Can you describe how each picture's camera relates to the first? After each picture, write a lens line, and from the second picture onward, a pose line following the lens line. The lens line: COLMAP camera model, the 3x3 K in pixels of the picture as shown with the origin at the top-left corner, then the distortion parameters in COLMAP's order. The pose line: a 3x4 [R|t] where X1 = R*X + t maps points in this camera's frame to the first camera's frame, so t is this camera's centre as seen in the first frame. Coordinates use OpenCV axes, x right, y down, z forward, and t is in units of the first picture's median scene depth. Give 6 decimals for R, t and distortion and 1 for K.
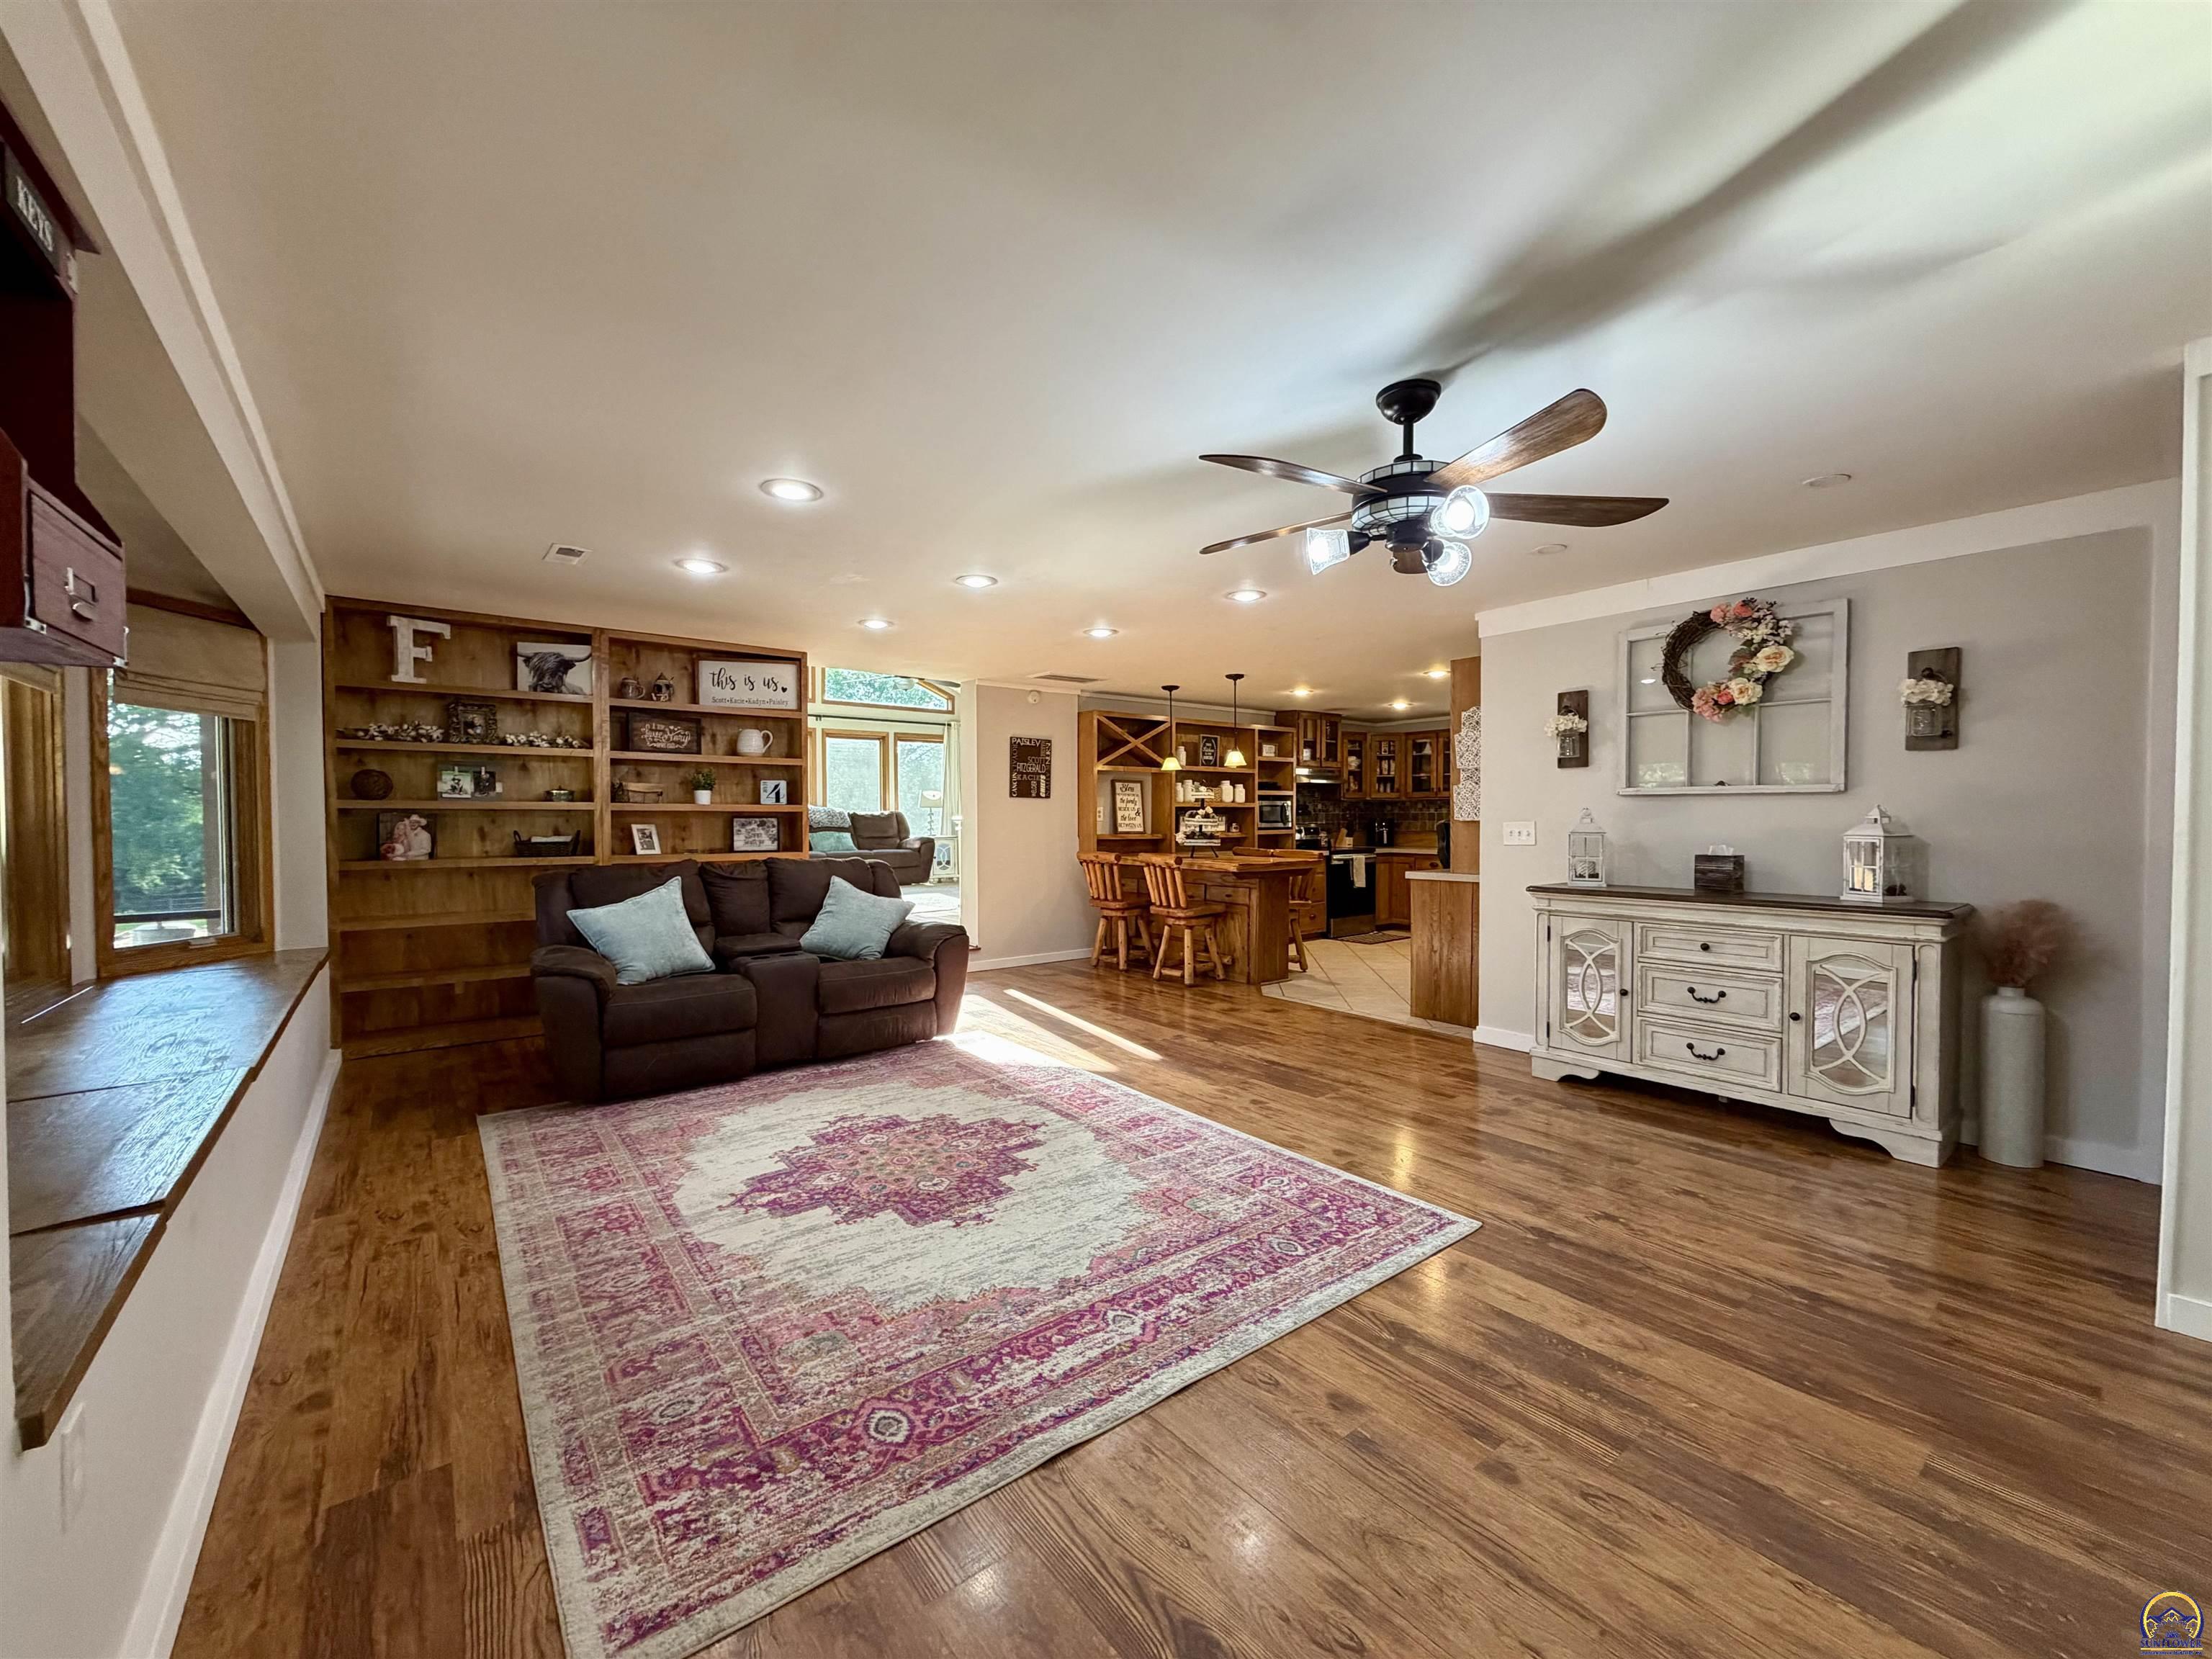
lens RADIAL K [[882.1, 0, 1098.4], [0, 882.1, 828.9], [0, 0, 1]] dist [0.002146, -0.000455]
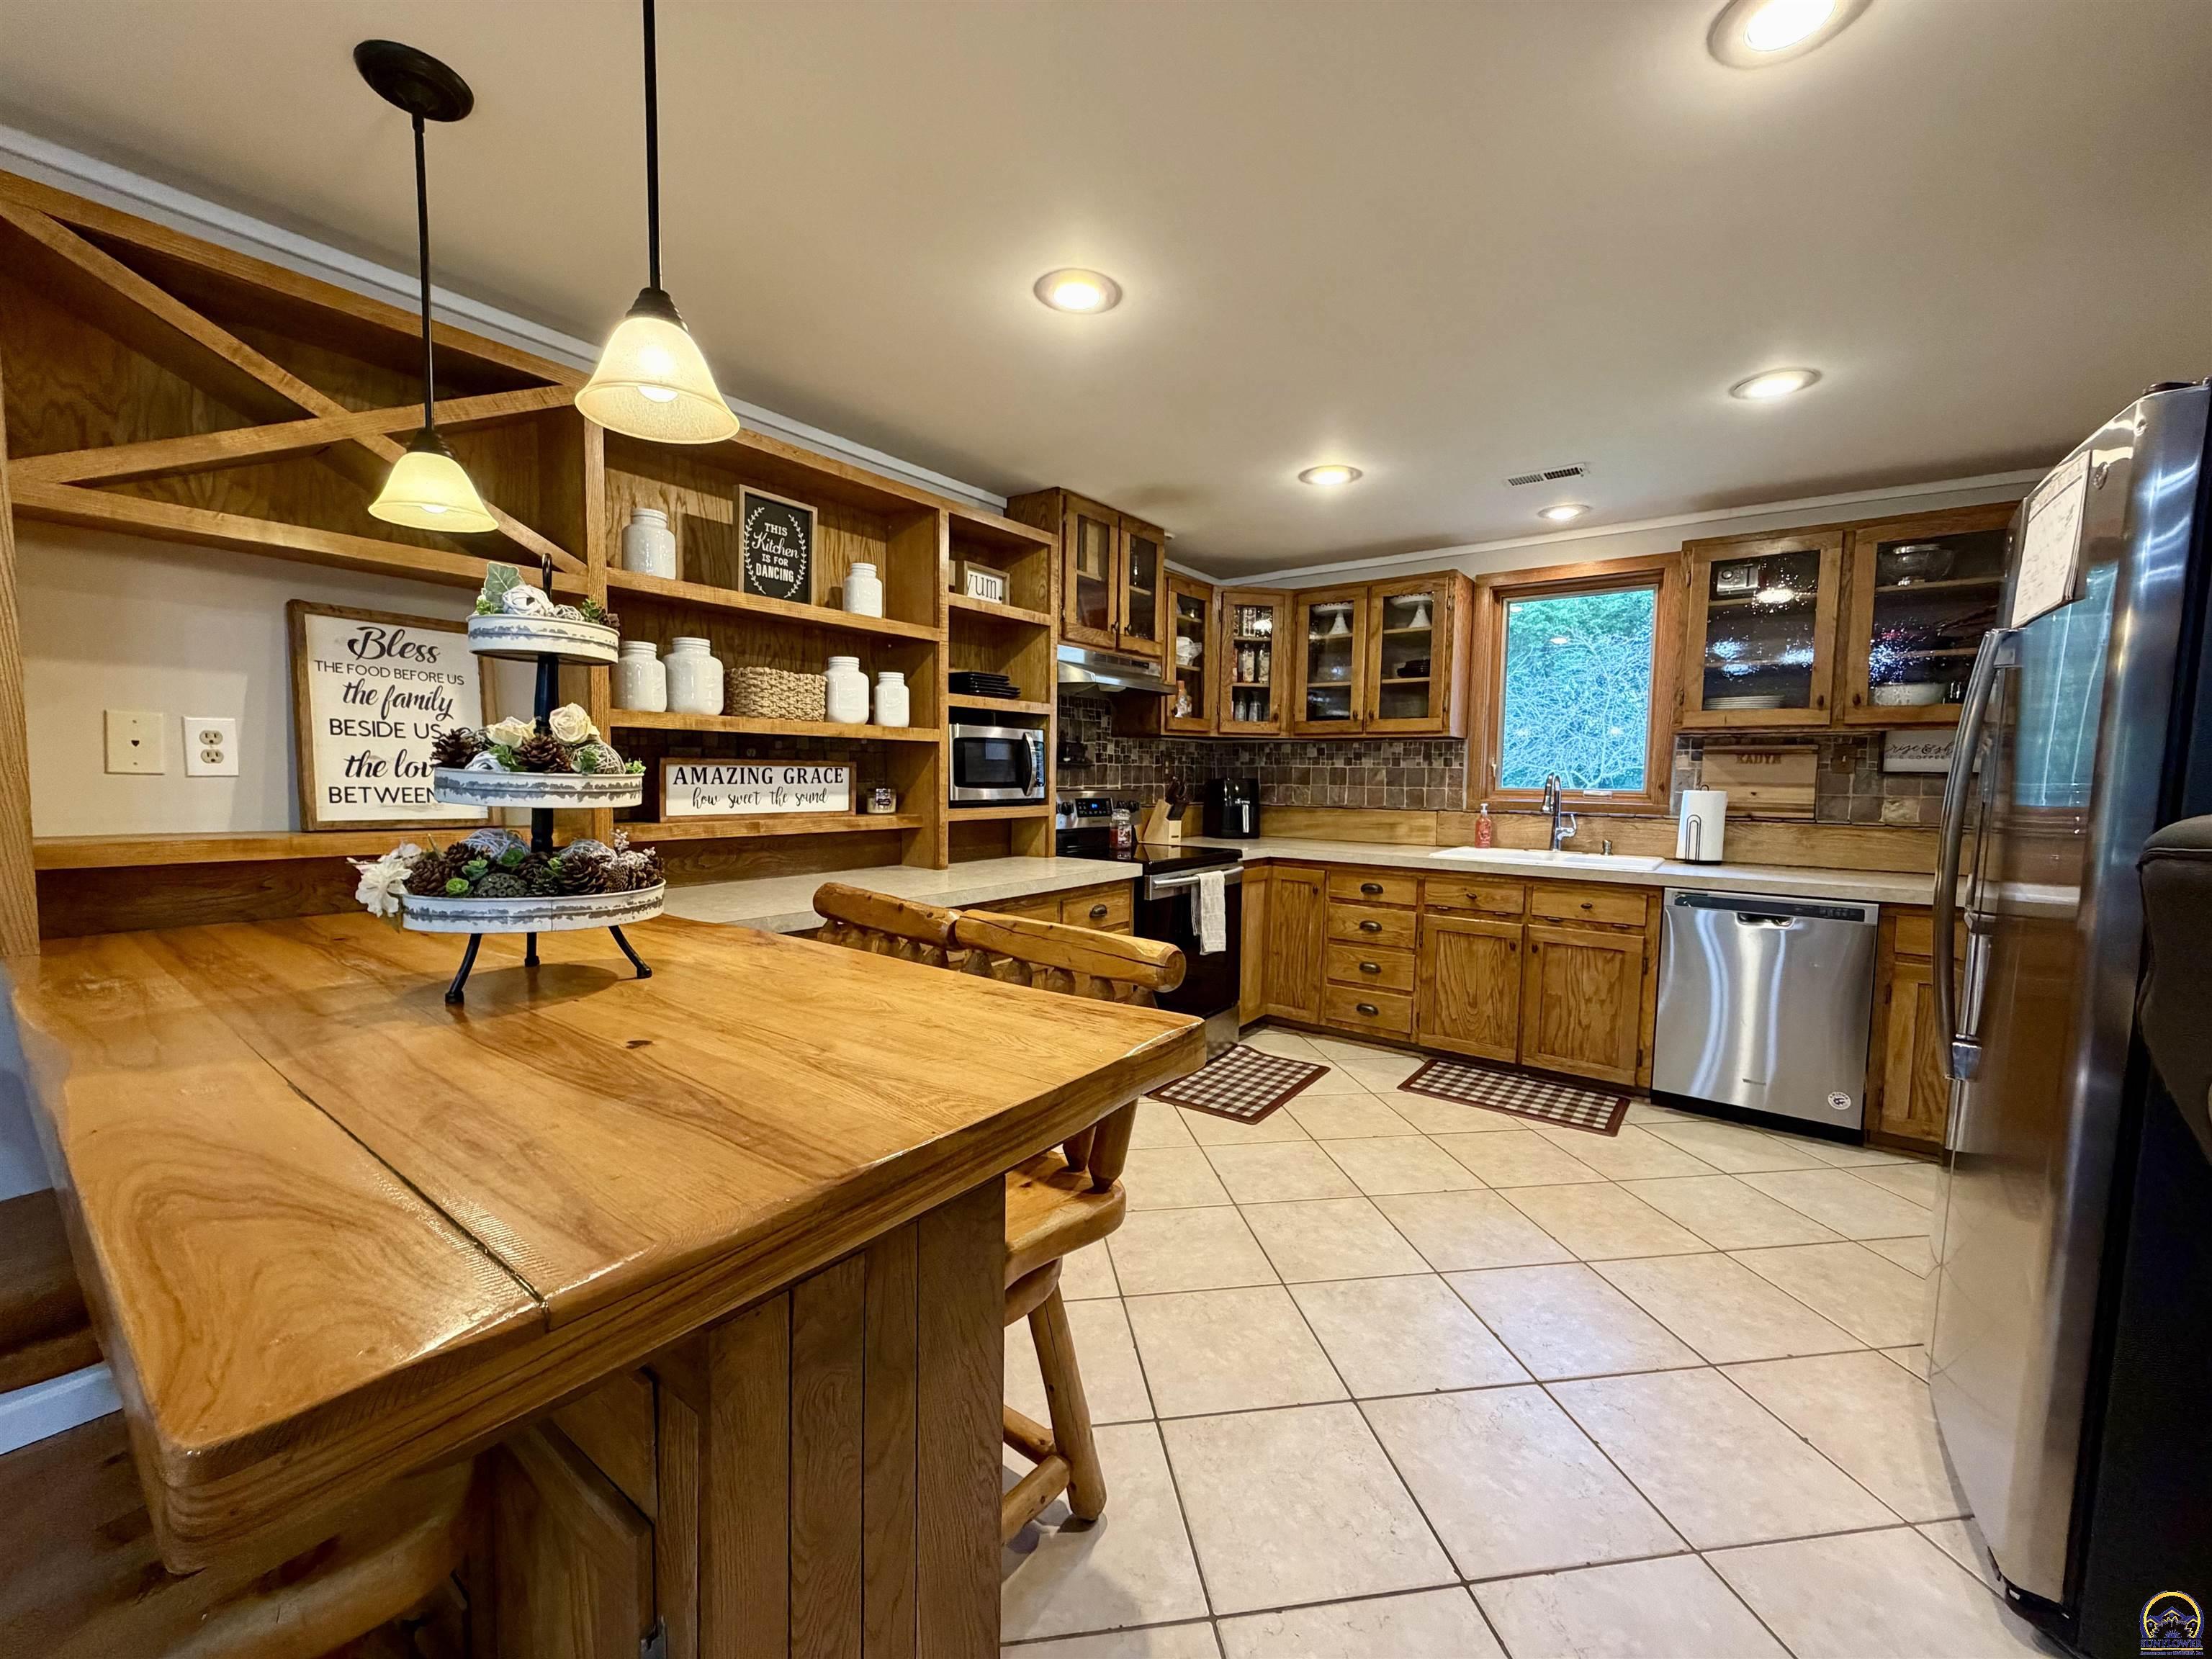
lens RADIAL K [[882.1, 0, 1100.4], [0, 882.1, 829.0], [0, 0, 1]] dist [0.002146, -0.000455]
pose [[0.964632, -0.002367, 0.263589, 0.328021], [-0.011345, 0.998660, 0.050483, -0.019728], [-0.263356, -0.051688, 0.963313, 1.447542]]
